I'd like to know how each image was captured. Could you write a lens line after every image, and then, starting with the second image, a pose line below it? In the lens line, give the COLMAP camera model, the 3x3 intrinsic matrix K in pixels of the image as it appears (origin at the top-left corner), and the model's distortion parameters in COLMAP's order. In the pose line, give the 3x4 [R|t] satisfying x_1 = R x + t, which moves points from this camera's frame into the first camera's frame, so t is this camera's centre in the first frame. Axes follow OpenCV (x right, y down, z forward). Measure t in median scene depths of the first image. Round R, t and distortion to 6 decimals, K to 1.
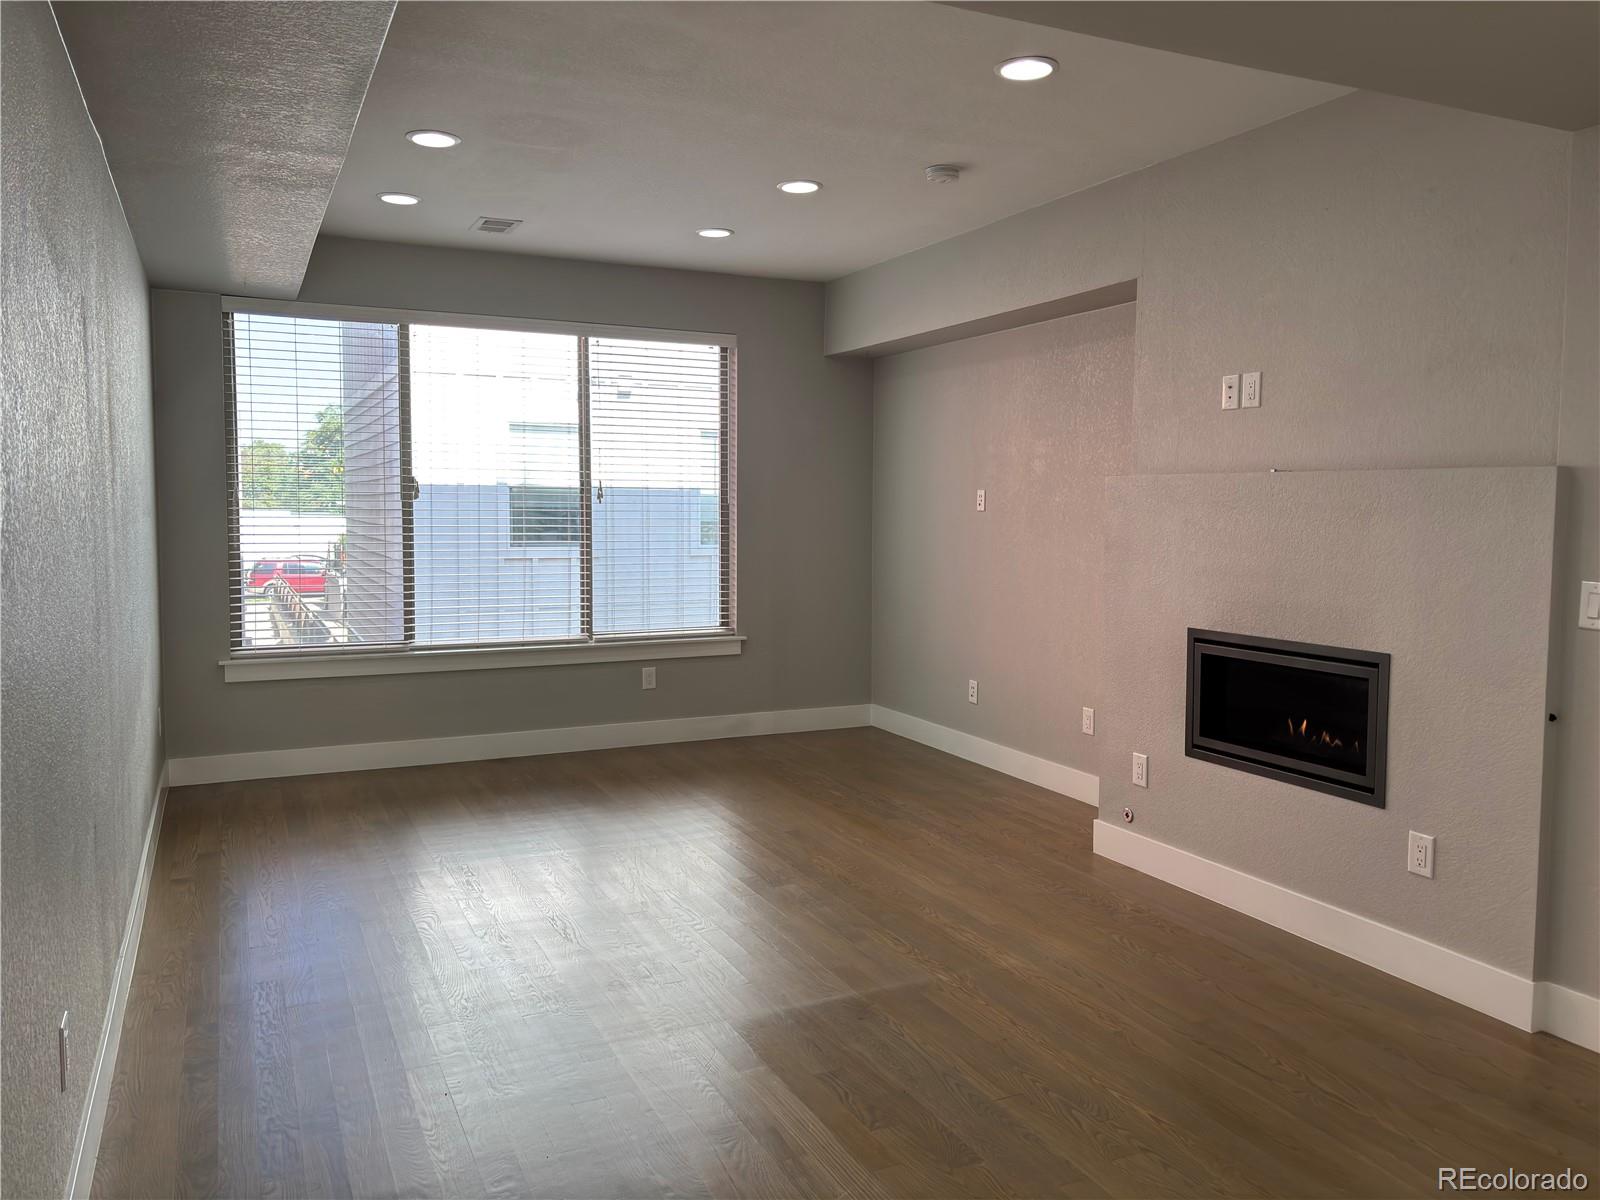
lens RADIAL K [[1202.9, 0, 807.1], [0, 1202.9, 601.3], [0, 0, 1]] dist [0.047513, -0.053489]
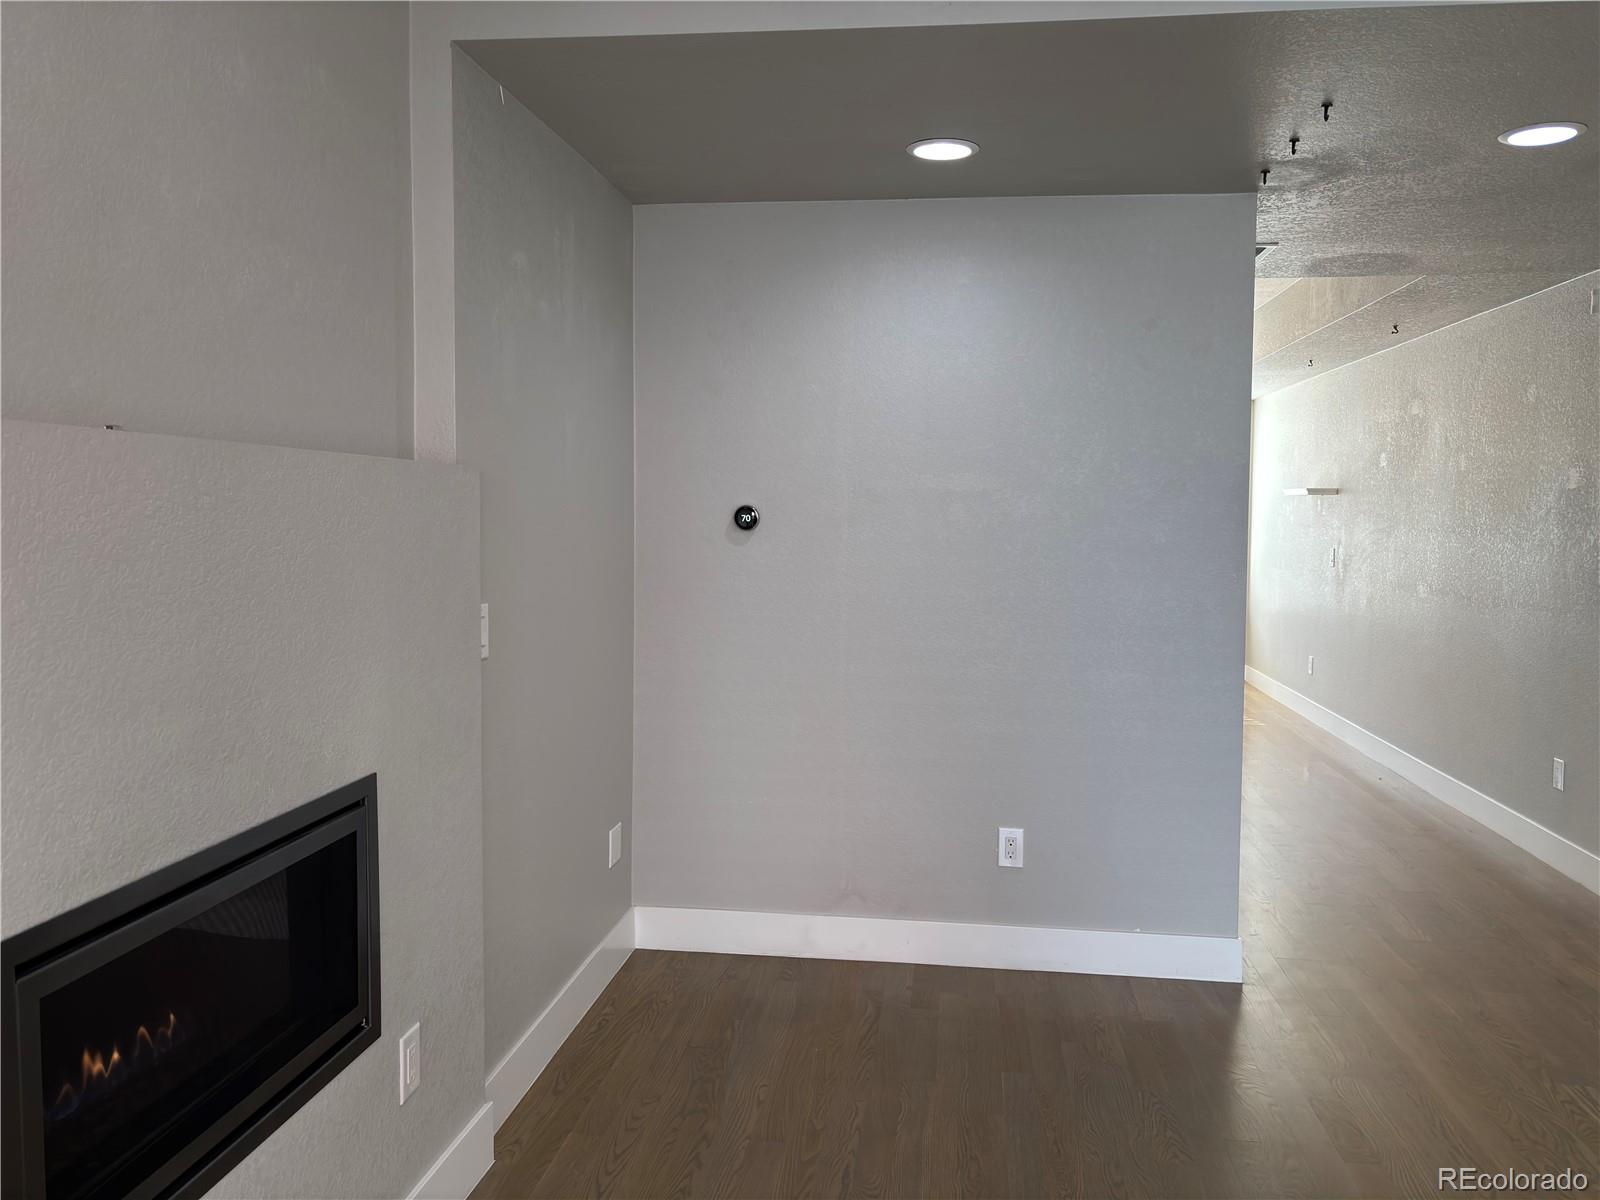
lens RADIAL K [[1202.9, 0, 792.7], [0, 1202.9, 608.3], [0, 0, 1]] dist [0.047513, -0.053489]
pose [[-0.831818, -0.052752, 0.552536, 0.001429], [0.036405, 0.988145, 0.149147, -0.106829], [-0.553854, 0.144178, -0.820036, 1.280953]]
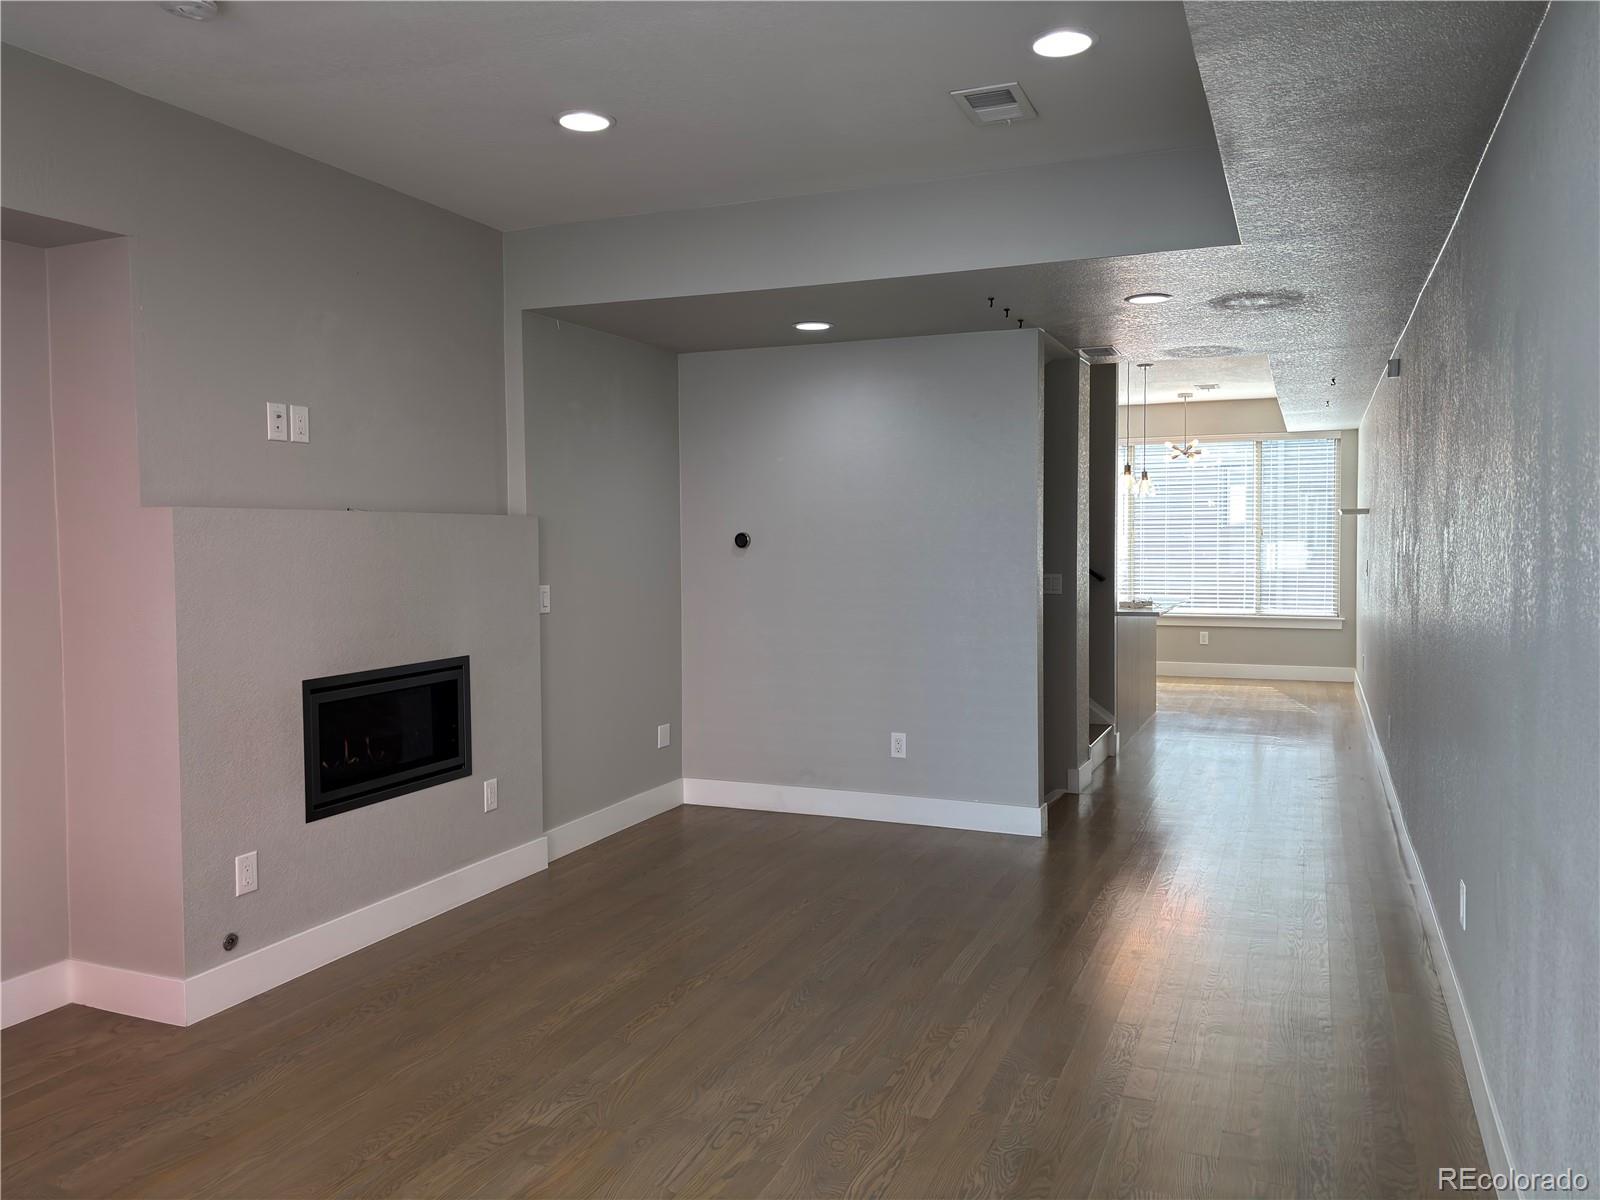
lens RADIAL K [[1202.9, 0, 810.6], [0, 1202.9, 595.2], [0, 0, 1]] dist [0.047513, -0.053489]
pose [[-0.665750, -0.038387, 0.745187, -0.692098], [0.064543, 0.991970, 0.108763, -0.131397], [-0.743378, 0.120505, -0.657927, 1.492344]]
